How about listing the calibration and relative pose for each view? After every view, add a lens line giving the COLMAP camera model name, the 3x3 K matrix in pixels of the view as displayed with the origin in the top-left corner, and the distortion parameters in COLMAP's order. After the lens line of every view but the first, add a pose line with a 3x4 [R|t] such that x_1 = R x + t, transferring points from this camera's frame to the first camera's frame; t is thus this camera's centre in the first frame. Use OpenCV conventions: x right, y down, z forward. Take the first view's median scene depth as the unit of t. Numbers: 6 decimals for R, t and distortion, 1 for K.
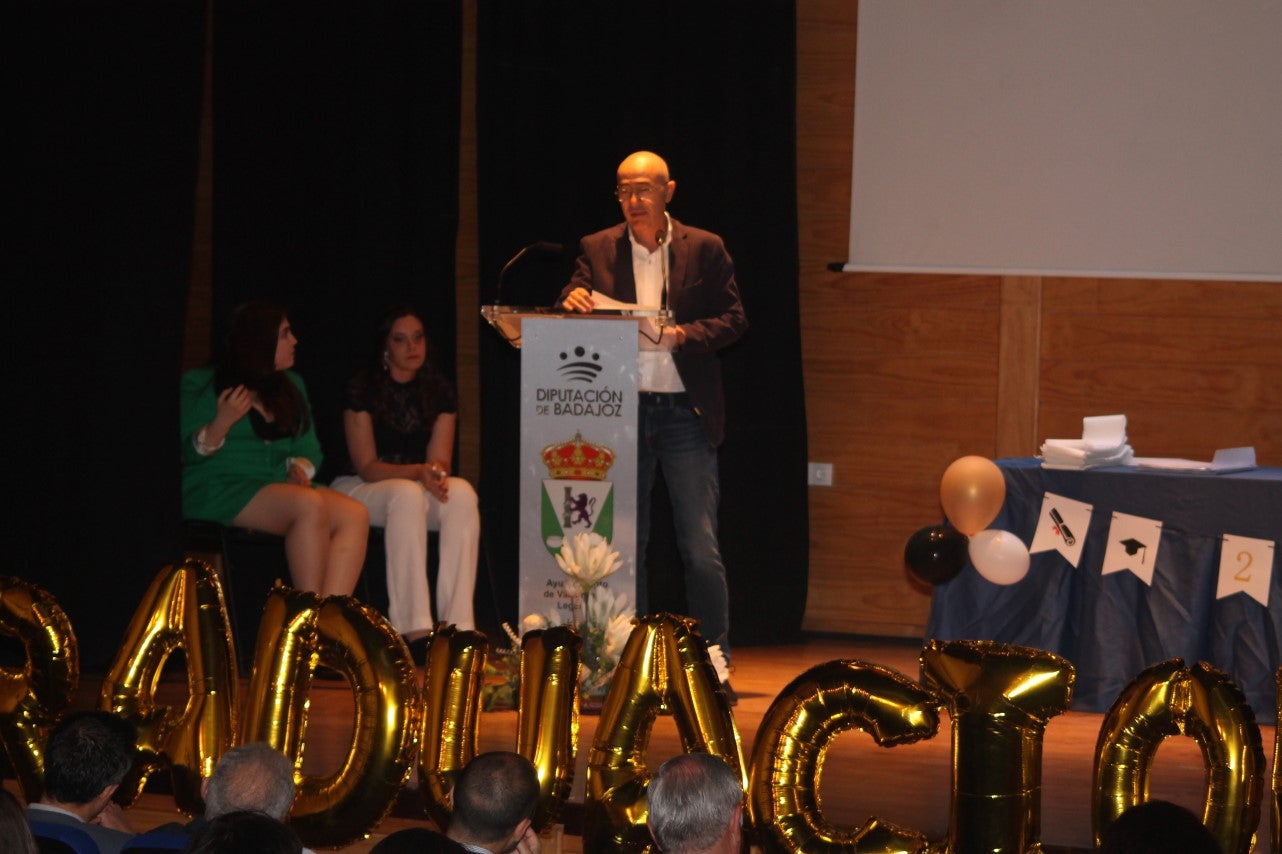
lens RADIAL K [[4221.7, 0, 639.0], [0, 4221.7, 426.6], [0, 0, 1]] dist [-0.177319, 0.000000]
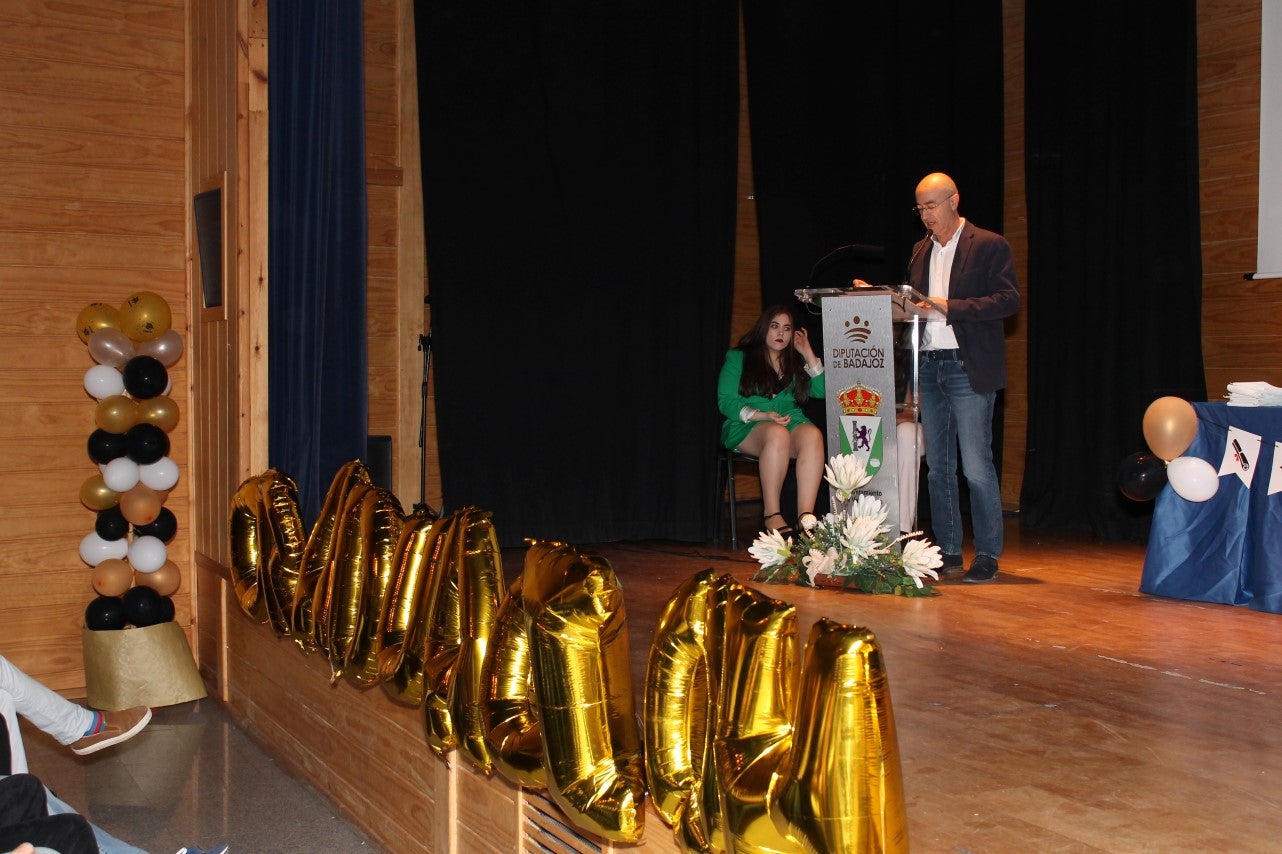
lens RADIAL K [[1652.3, 0, 641.8], [0, 1652.3, 423.9], [0, 0, 1]] dist [-0.085673, 0.000000]
pose [[0.817687, -0.001029, -0.575662, 0.229605], [-0.005210, 0.999944, -0.009188, 0.020279], [0.575639, 0.010512, 0.817636, 0.521461]]
